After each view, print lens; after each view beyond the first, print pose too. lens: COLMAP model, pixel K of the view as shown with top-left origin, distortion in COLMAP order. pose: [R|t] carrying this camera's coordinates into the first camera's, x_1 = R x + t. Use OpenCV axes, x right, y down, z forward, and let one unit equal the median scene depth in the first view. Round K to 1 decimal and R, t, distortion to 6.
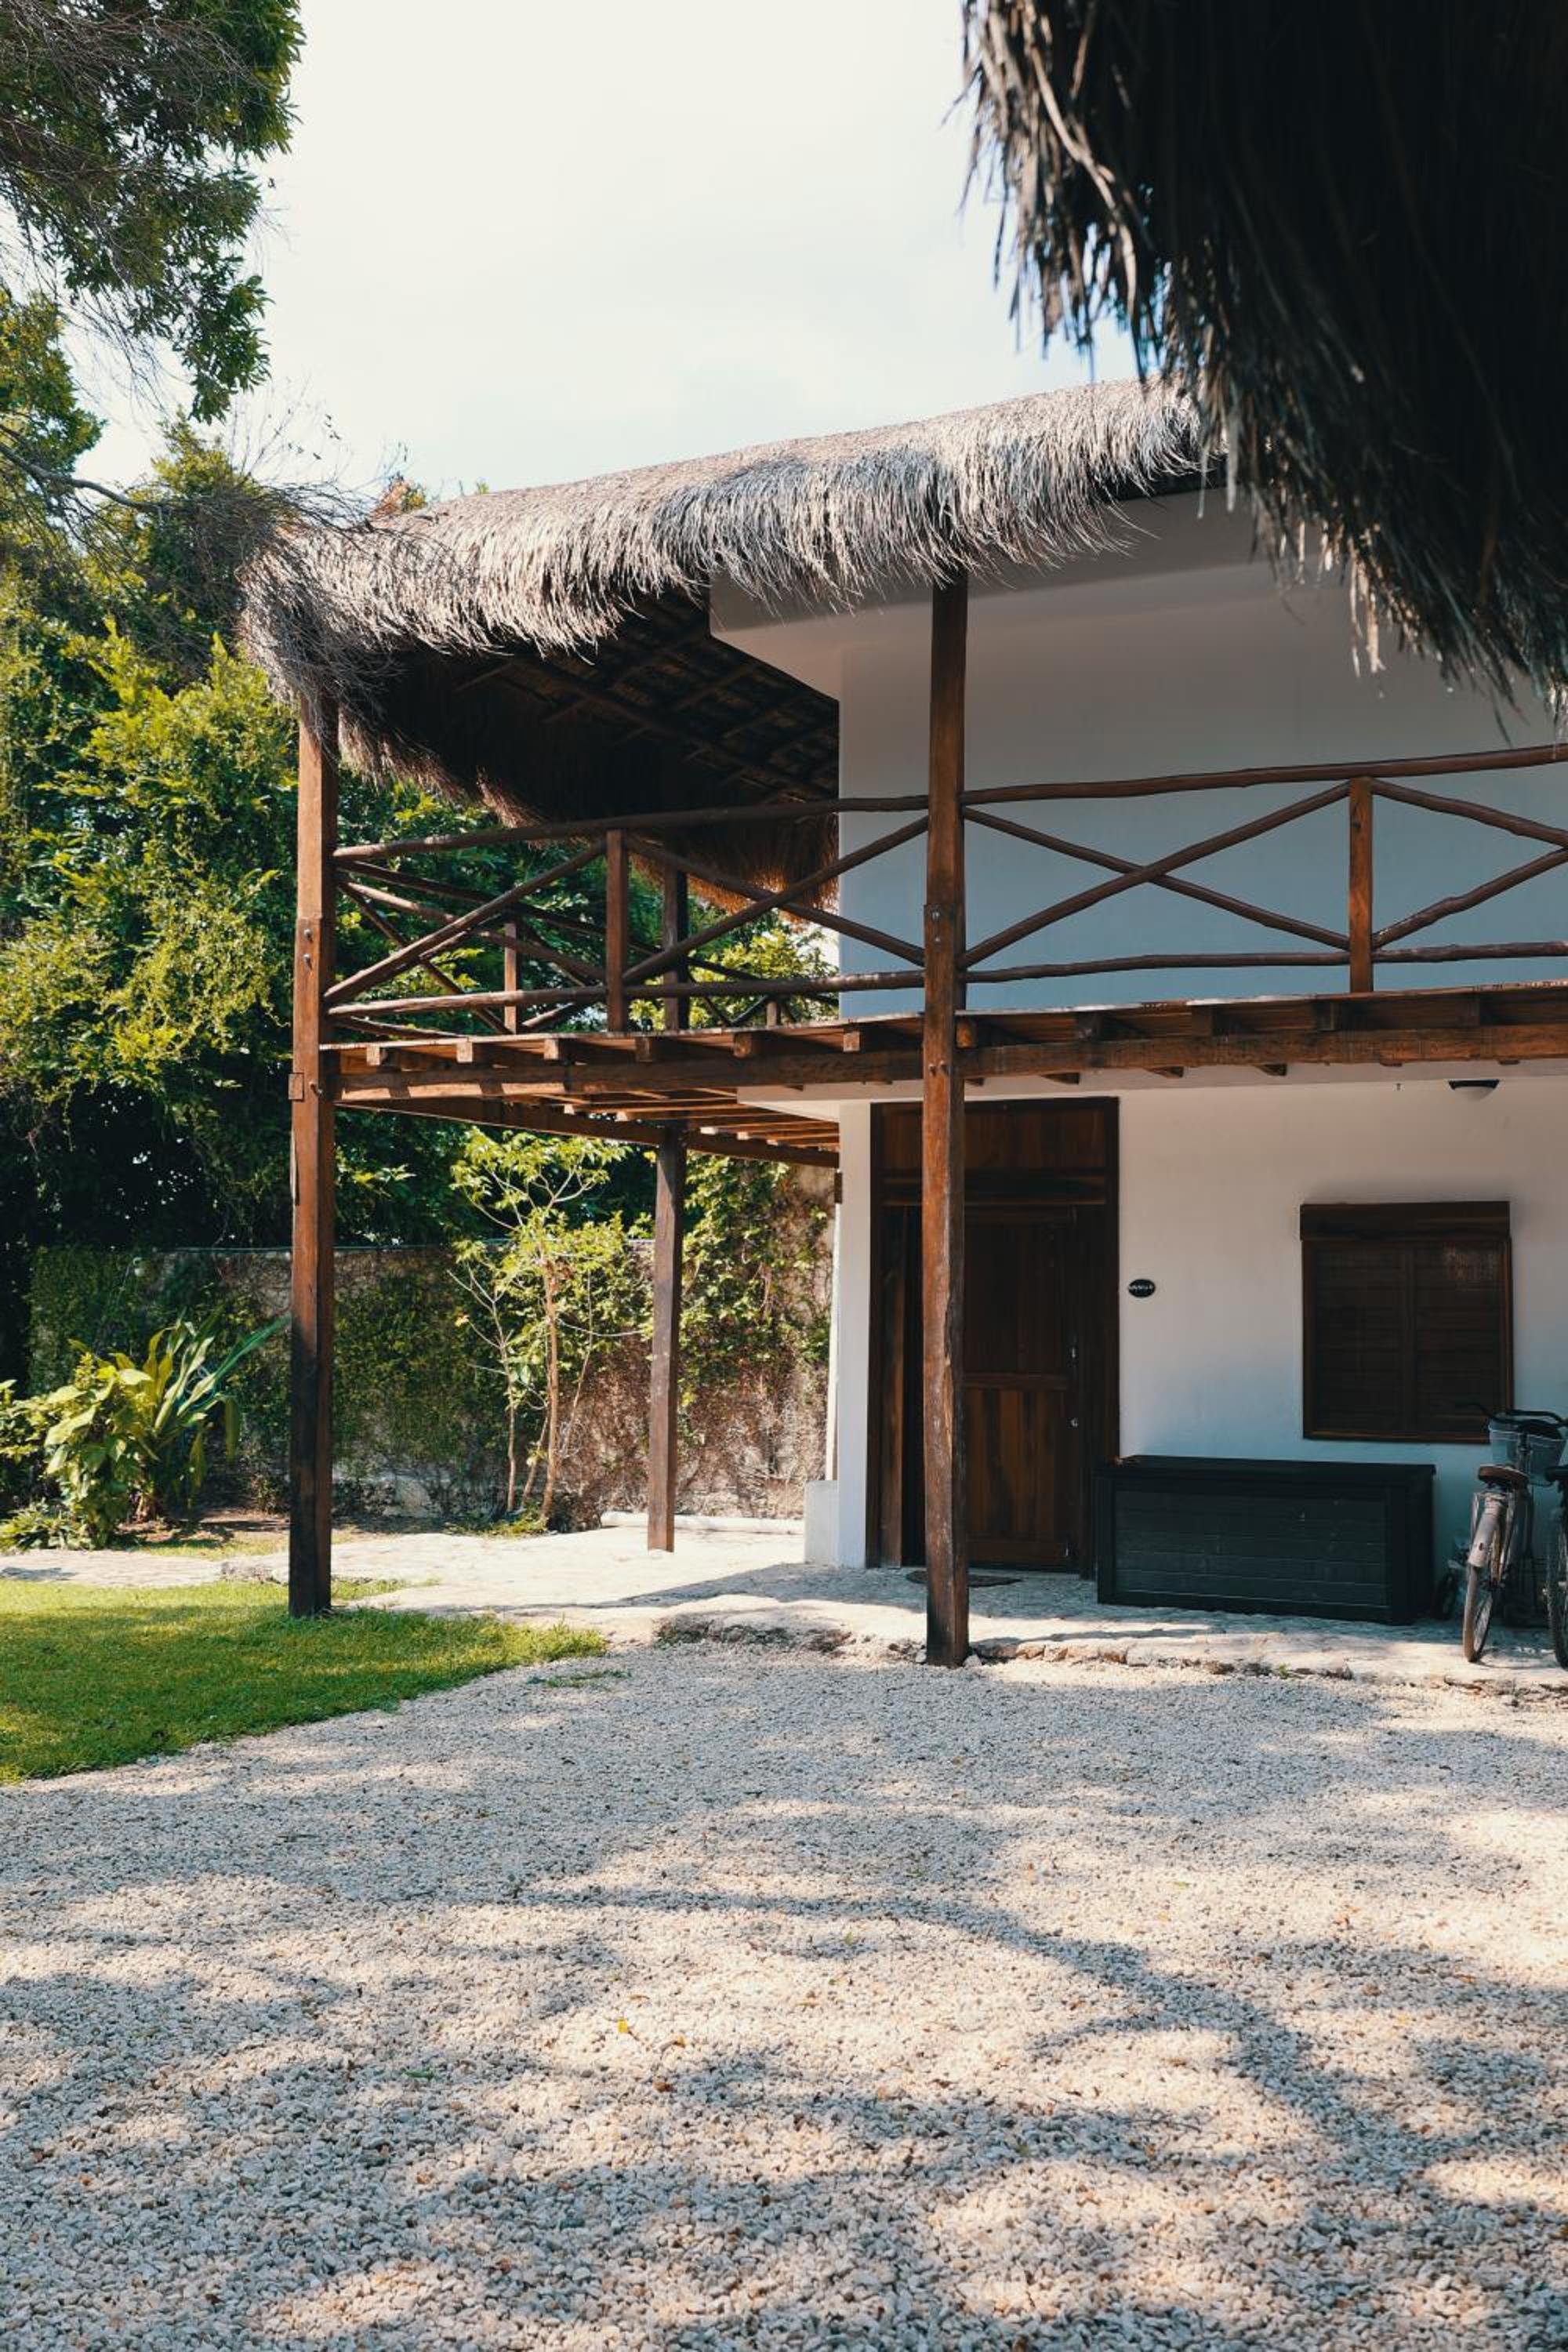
lens RADIAL K [[2417.2, 0, 784.0], [0, 2417.2, 1176.0], [0, 0, 1]] dist [-0.017788, 0.014660]
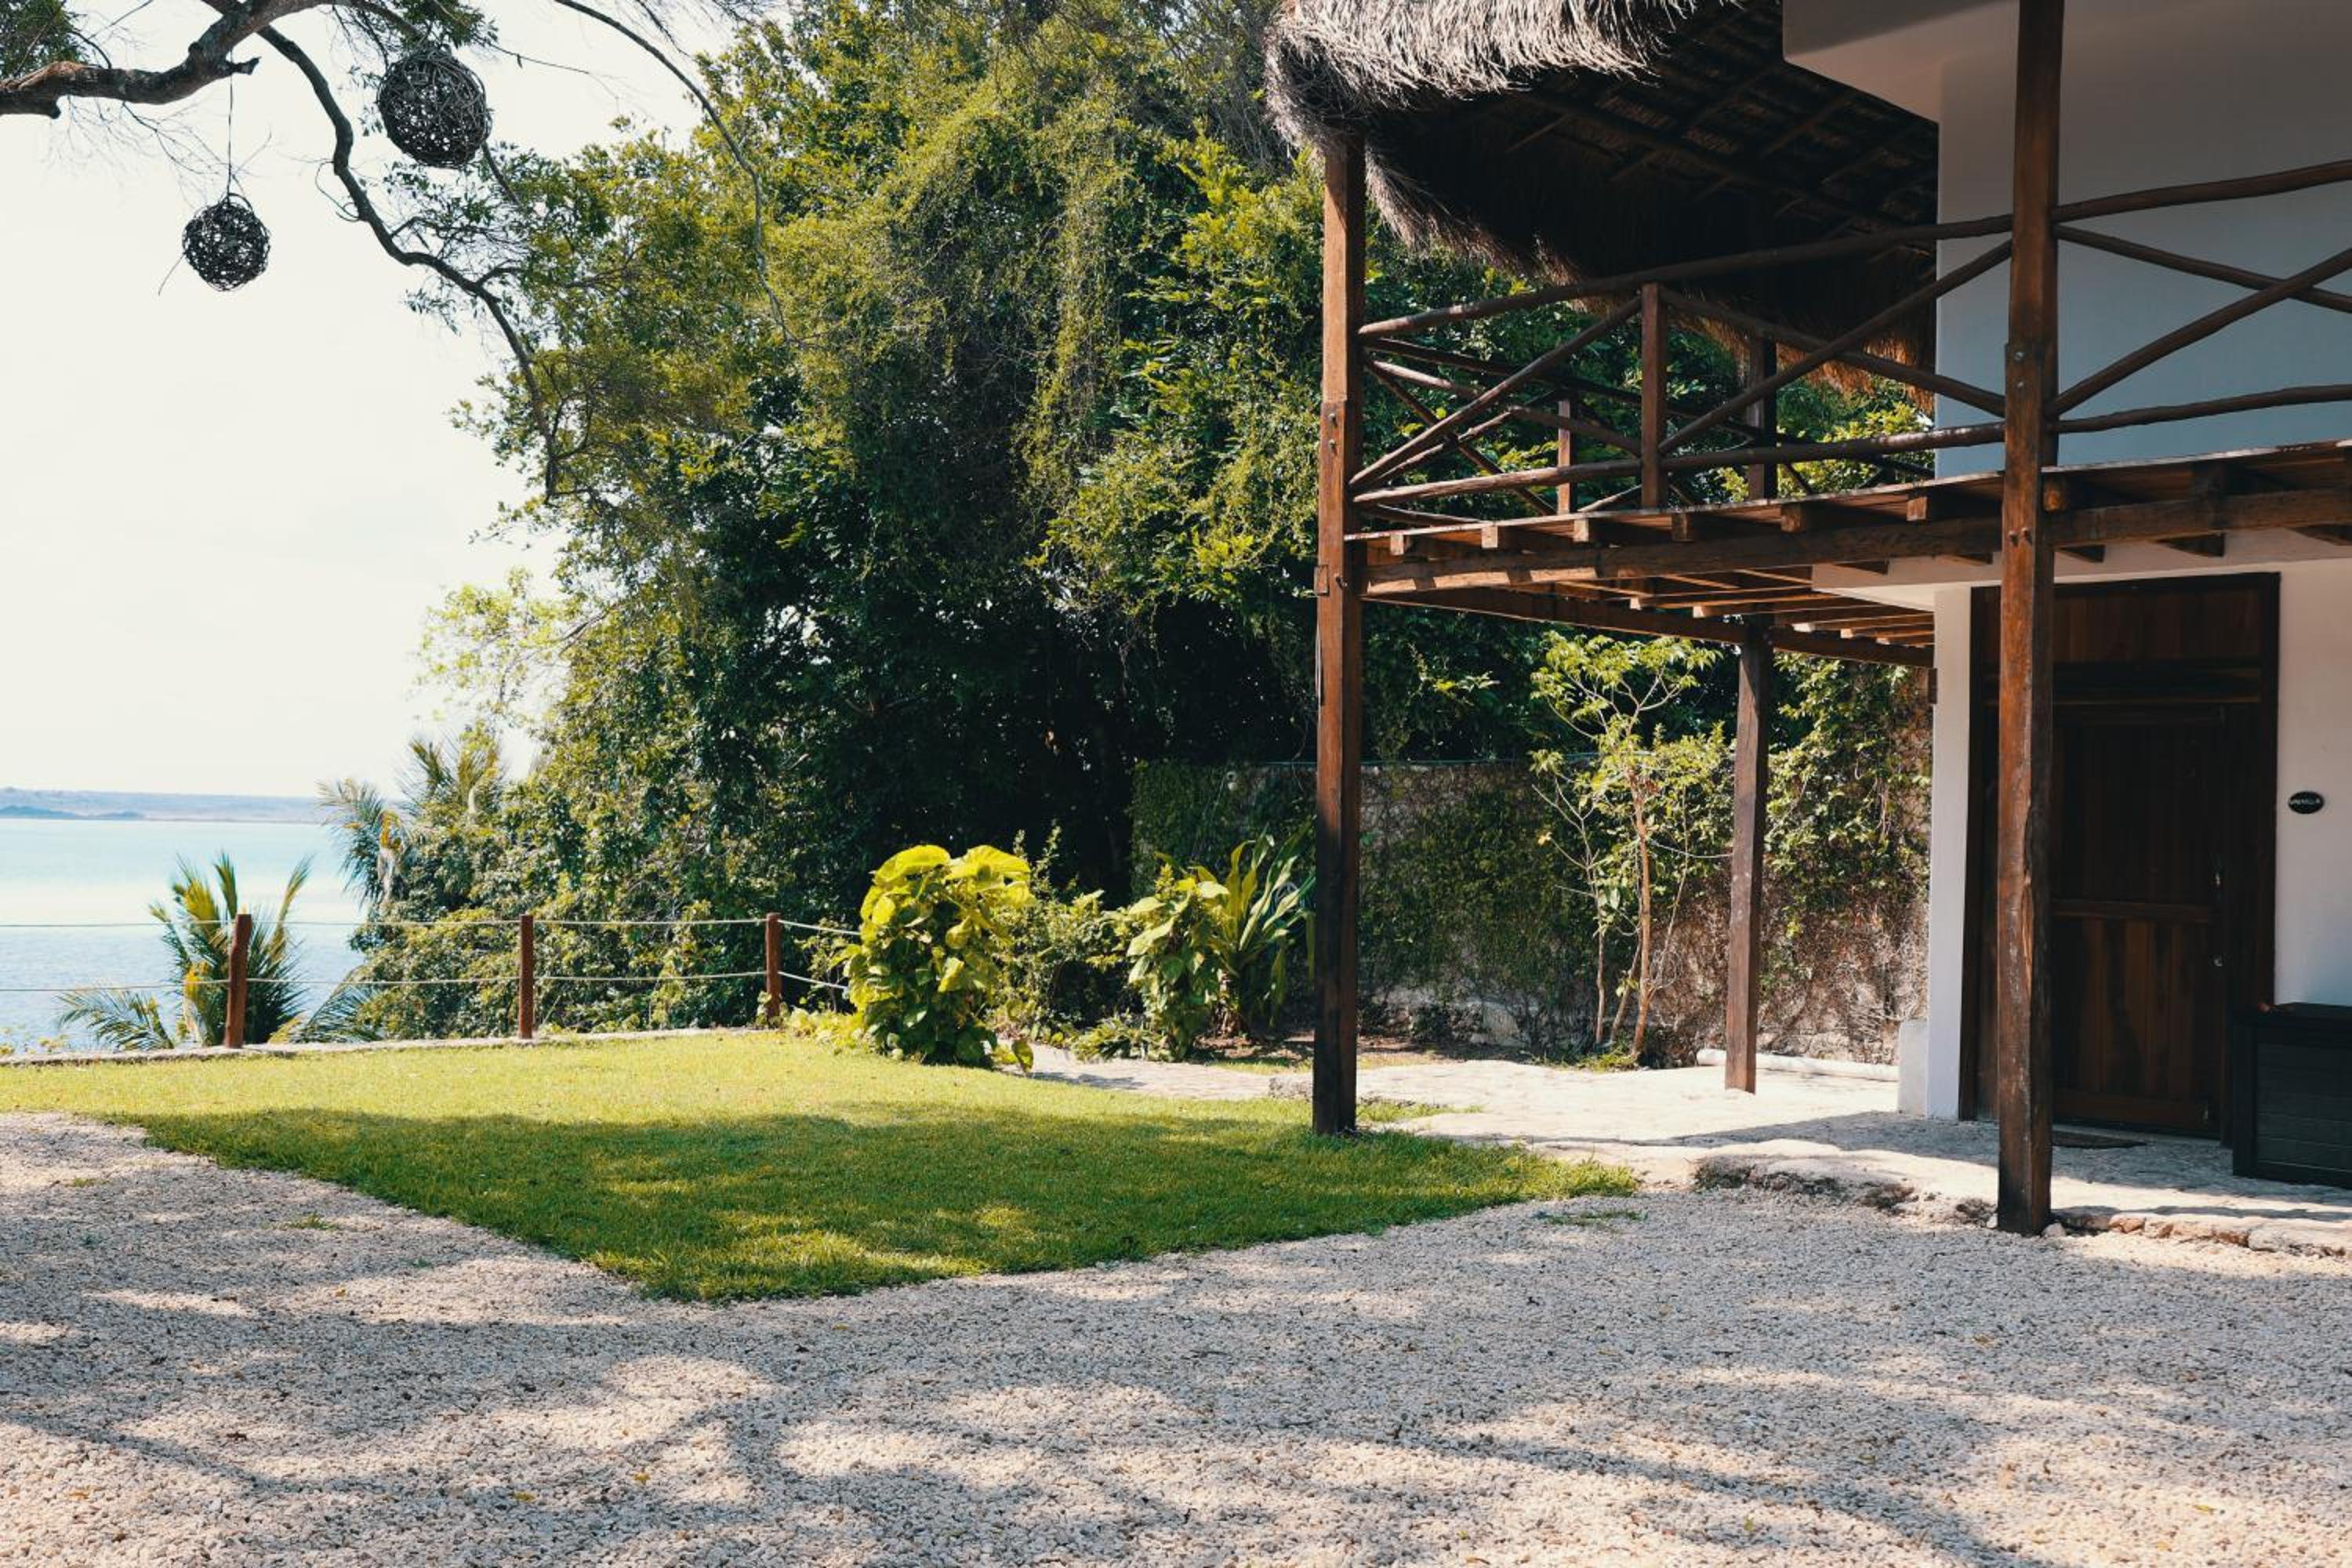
lens RADIAL K [[2417.2, 0, 1176.0], [0, 2417.2, 835.6], [0, 0, 1]] dist [-0.017788, 0.014660]
pose [[0.929196, 0.013721, -0.369334, 0.083839], [0.001789, 0.999132, 0.041621, 0.020318], [0.369584, -0.039335, 0.928364, 0.079119]]
